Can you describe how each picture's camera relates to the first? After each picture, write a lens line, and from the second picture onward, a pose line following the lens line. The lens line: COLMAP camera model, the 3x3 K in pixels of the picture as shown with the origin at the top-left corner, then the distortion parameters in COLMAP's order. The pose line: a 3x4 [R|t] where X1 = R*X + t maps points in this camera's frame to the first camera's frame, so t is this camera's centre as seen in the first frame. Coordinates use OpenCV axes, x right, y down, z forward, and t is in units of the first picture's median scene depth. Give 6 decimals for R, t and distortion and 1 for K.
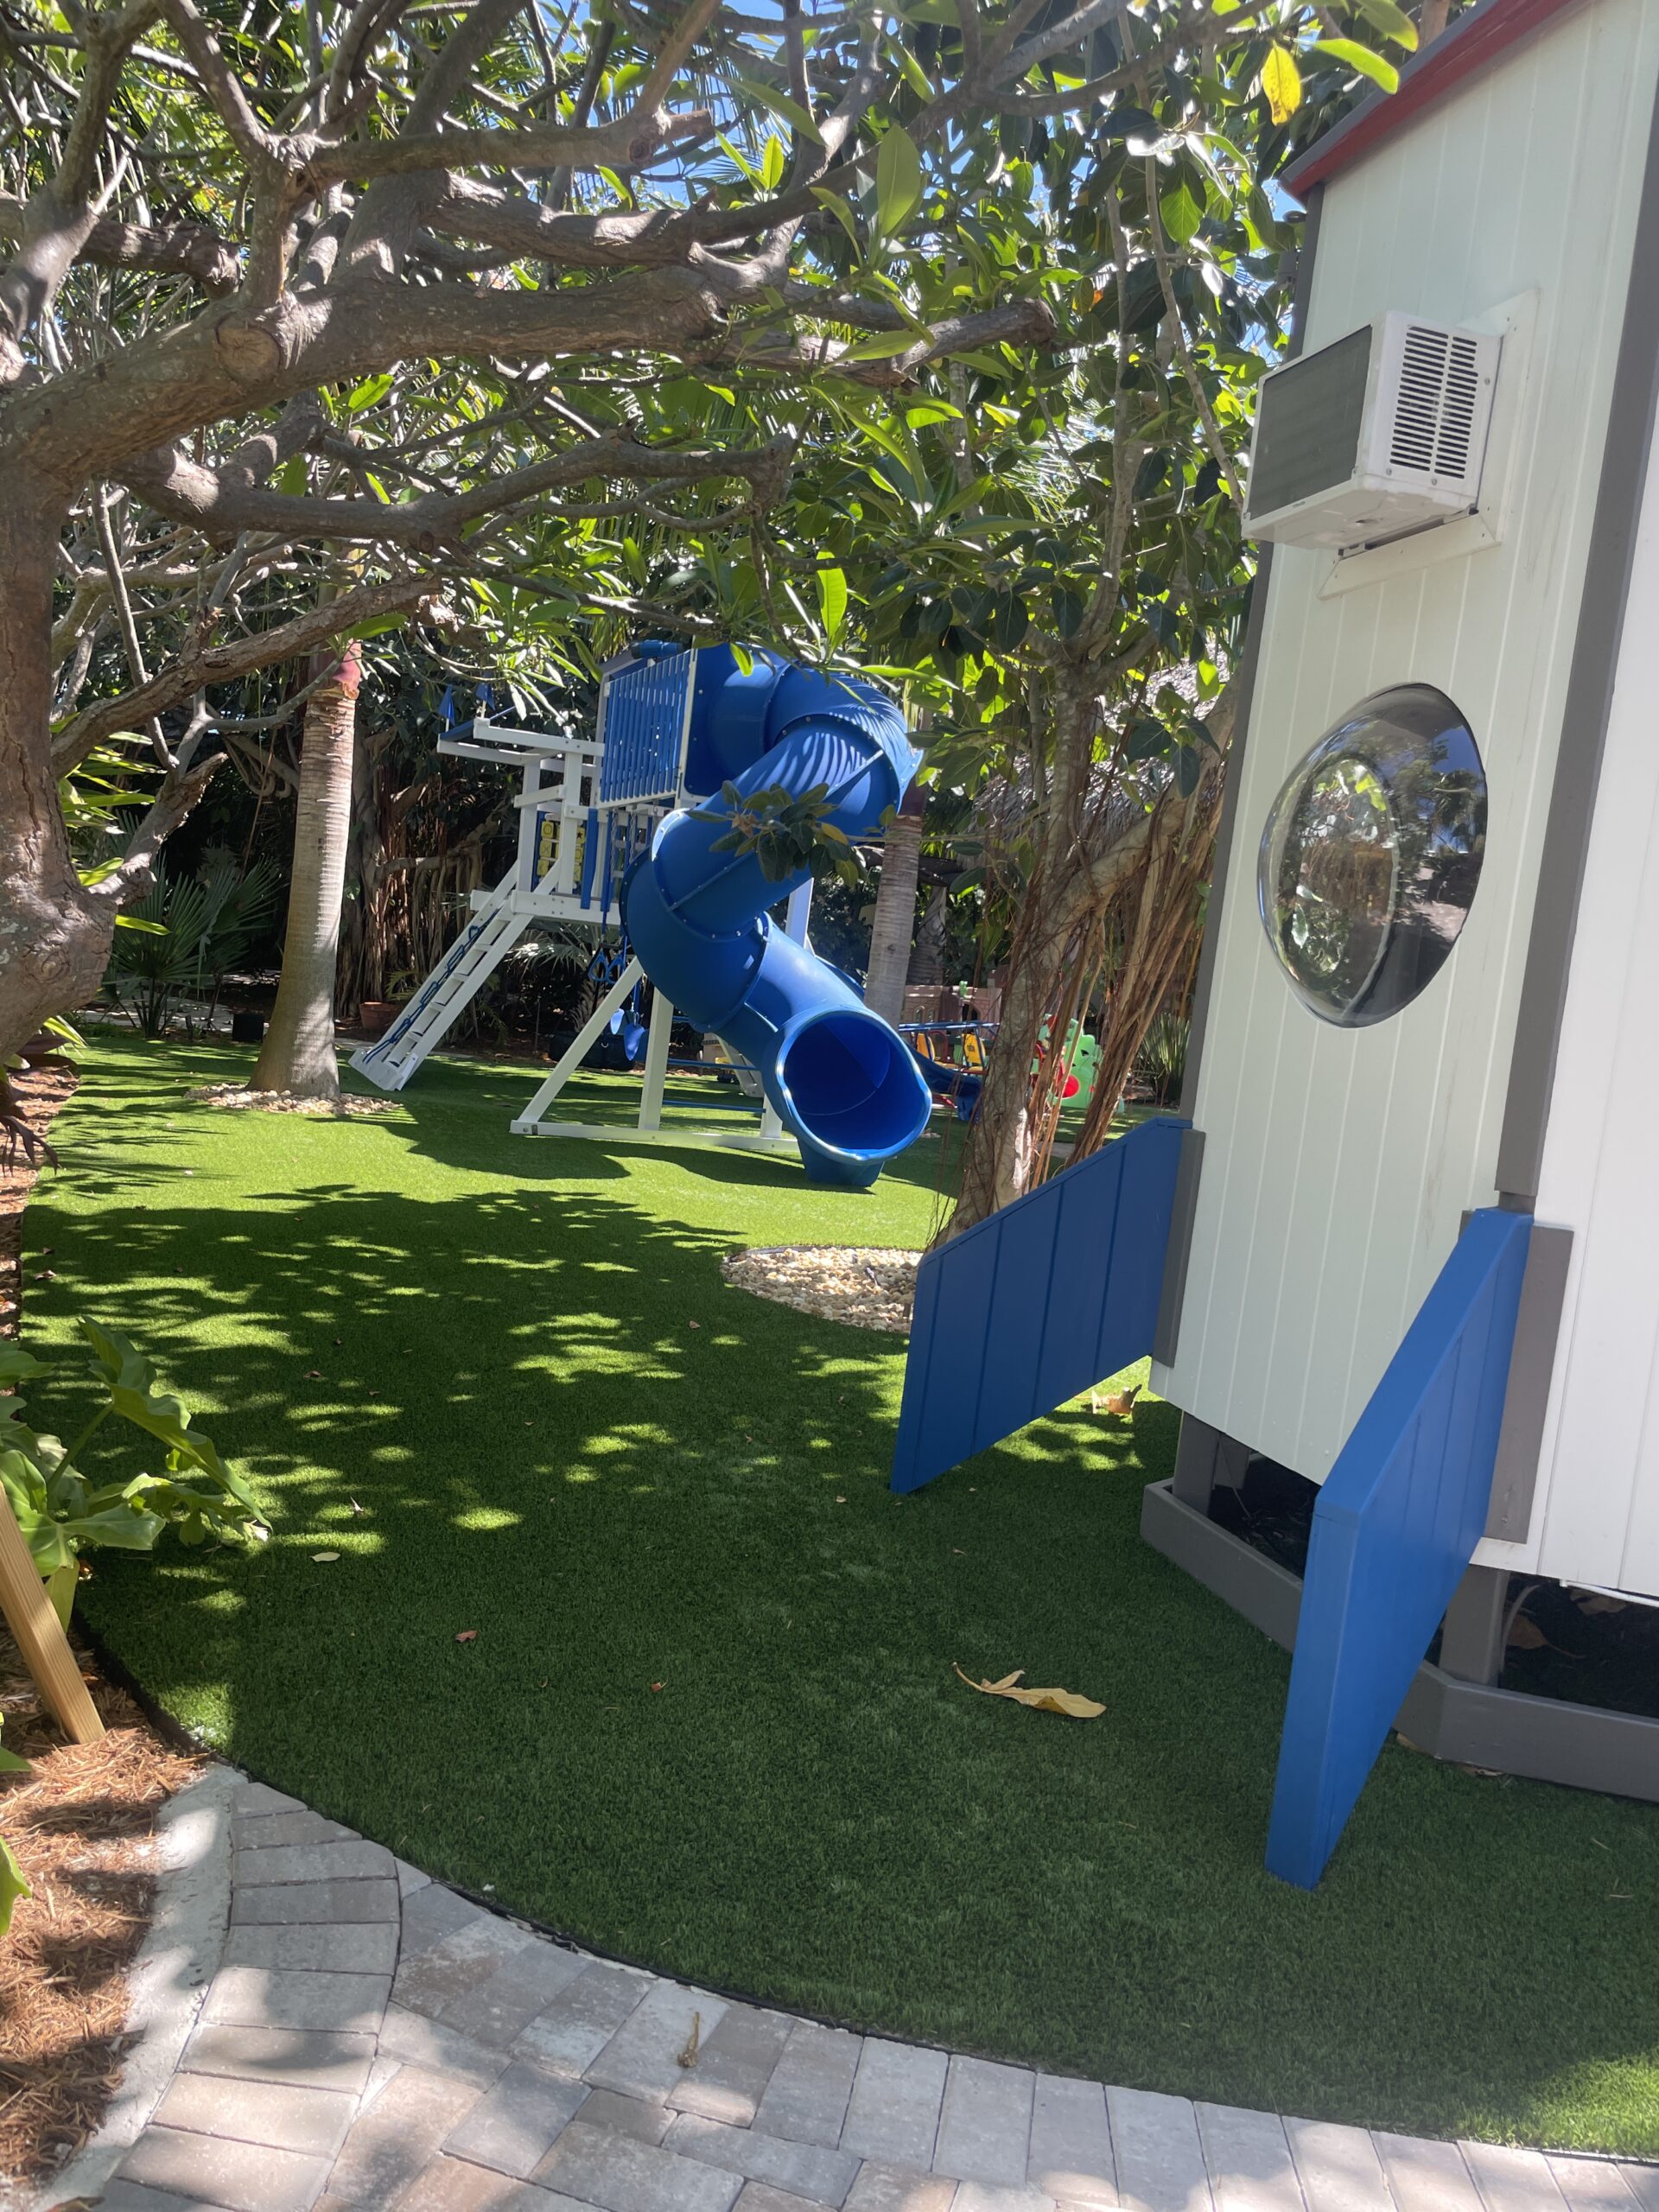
lens RADIAL K [[1683.5, 0, 836.5], [0, 1683.5, 1122.0], [0, 0, 1]] dist [0.174490, -0.404728]
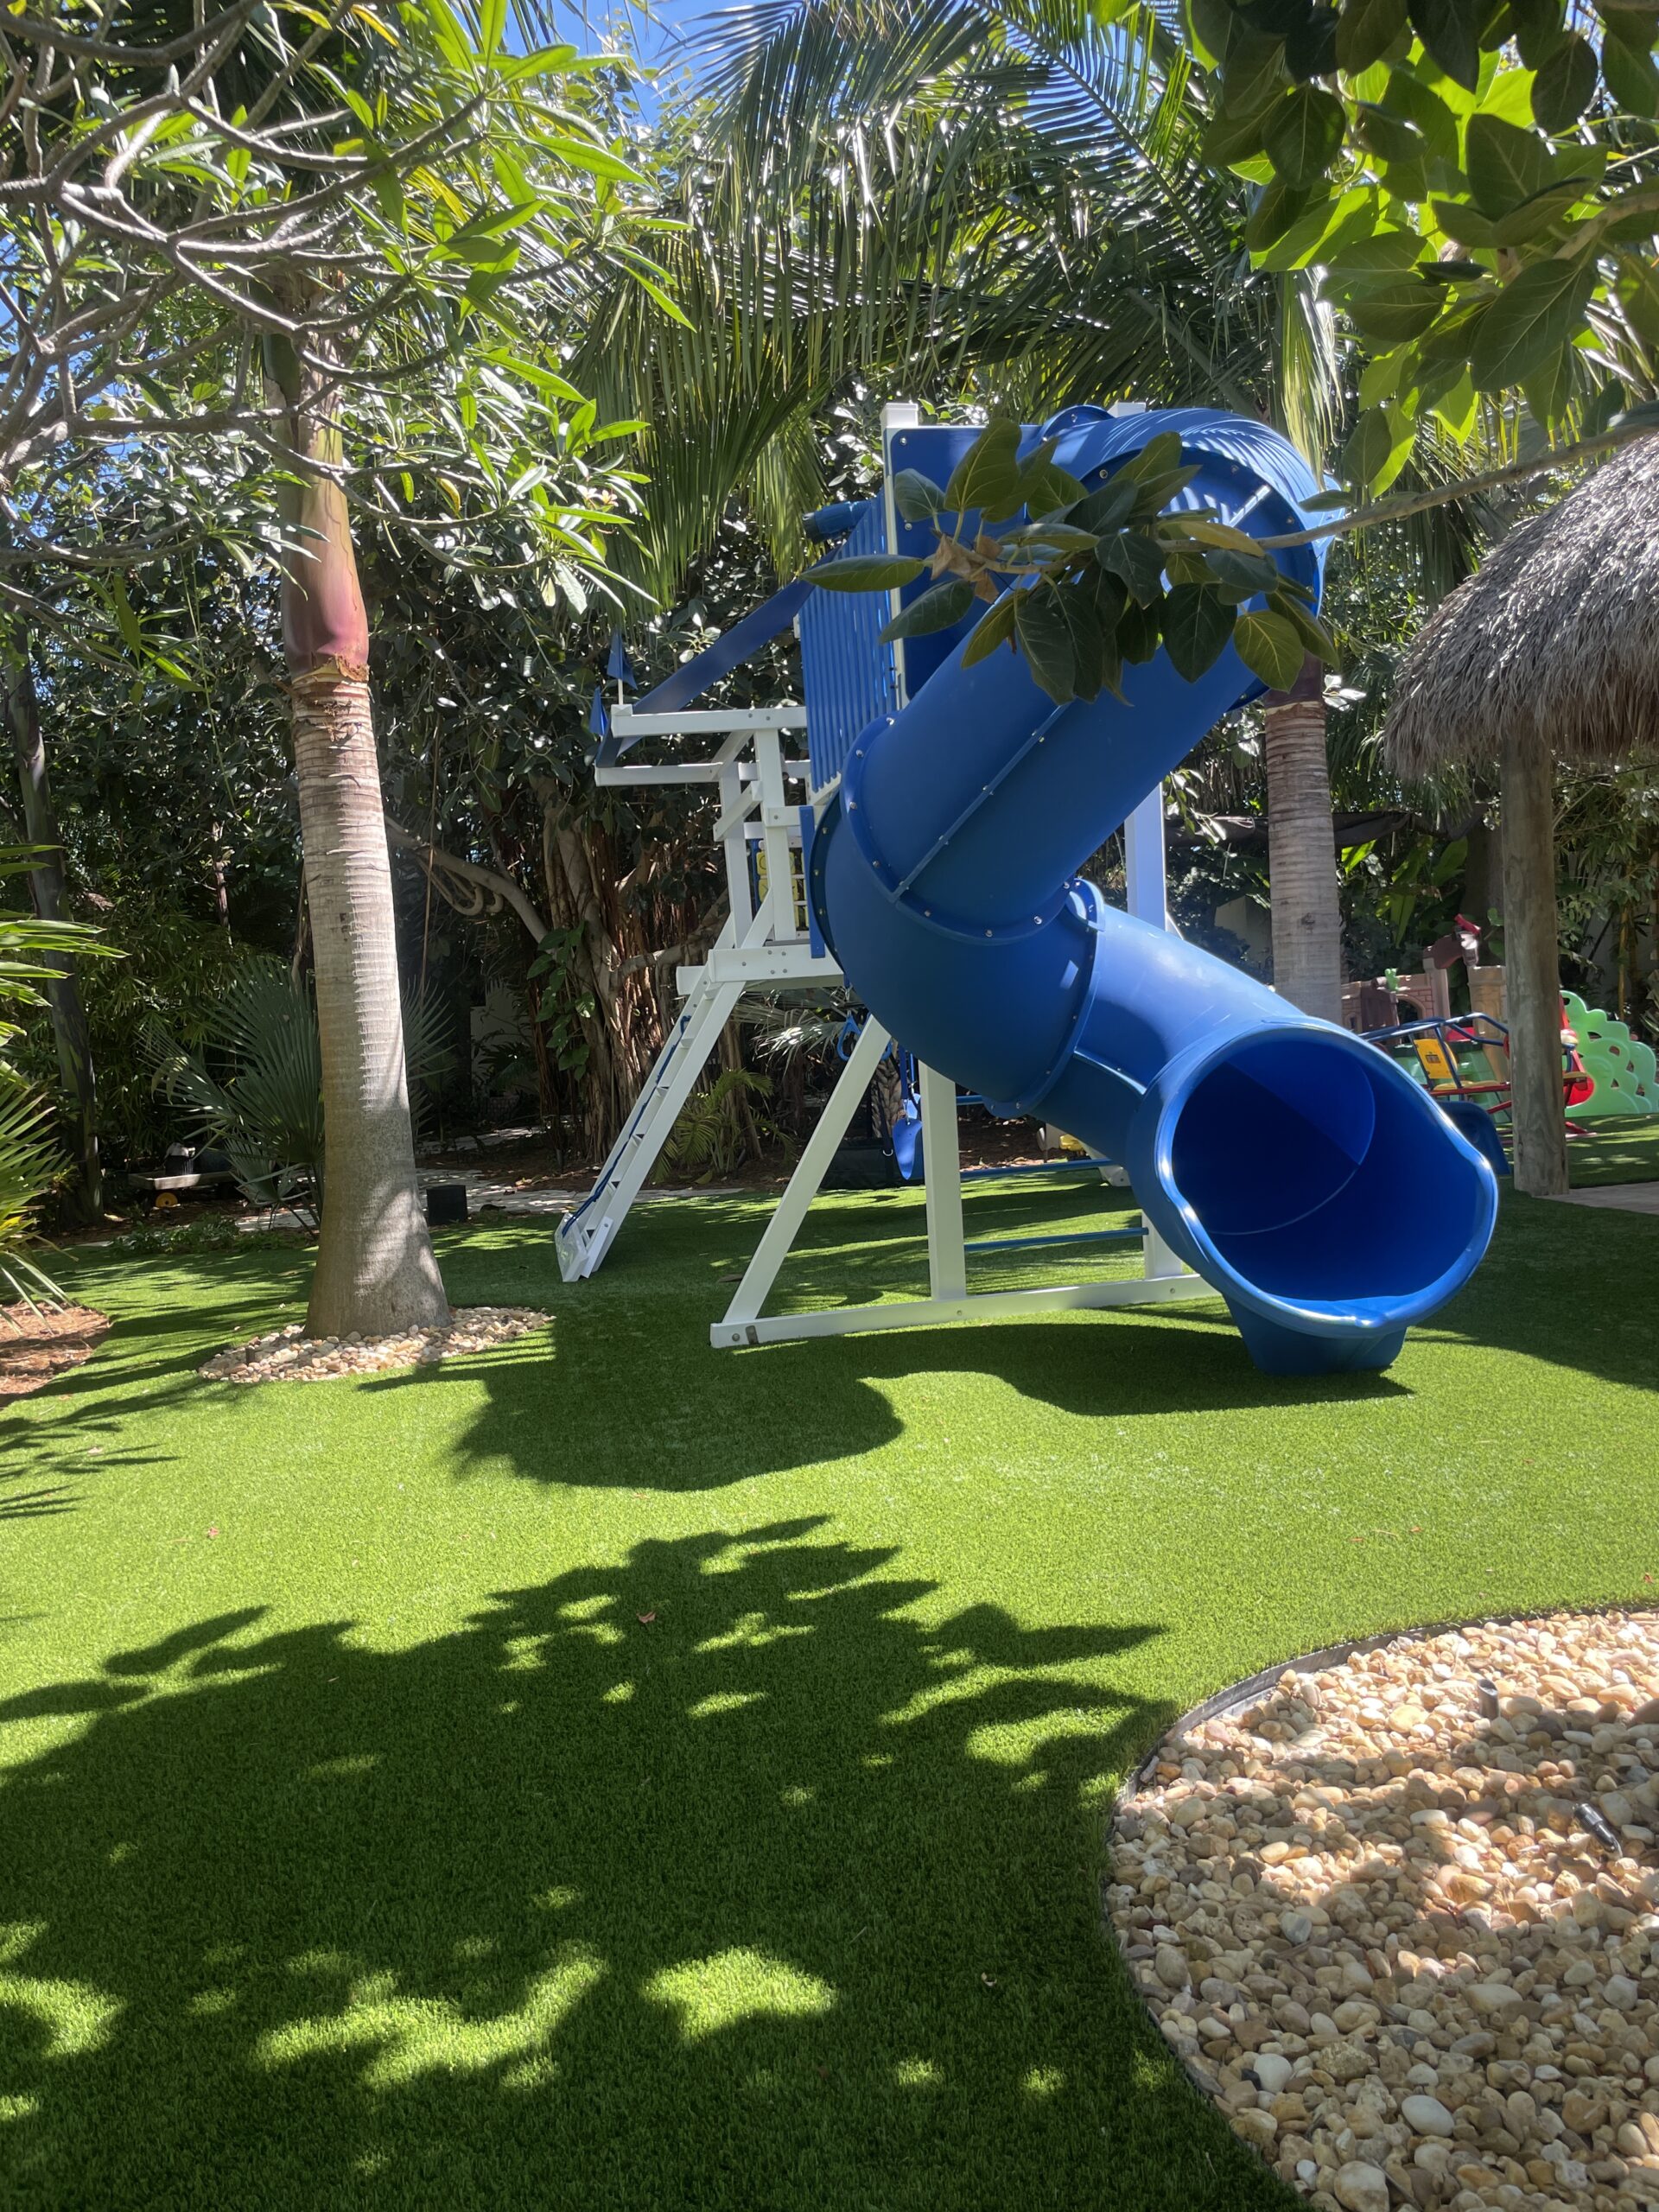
lens RADIAL K [[1683.5, 0, 836.5], [0, 1683.5, 1122.0], [0, 0, 1]] dist [0.174490, -0.404728]
pose [[0.962053, -0.172250, -0.211623, -0.017208], [0.163545, 0.984823, -0.058107, -0.028937], [0.218420, 0.021292, 0.975622, 0.449377]]
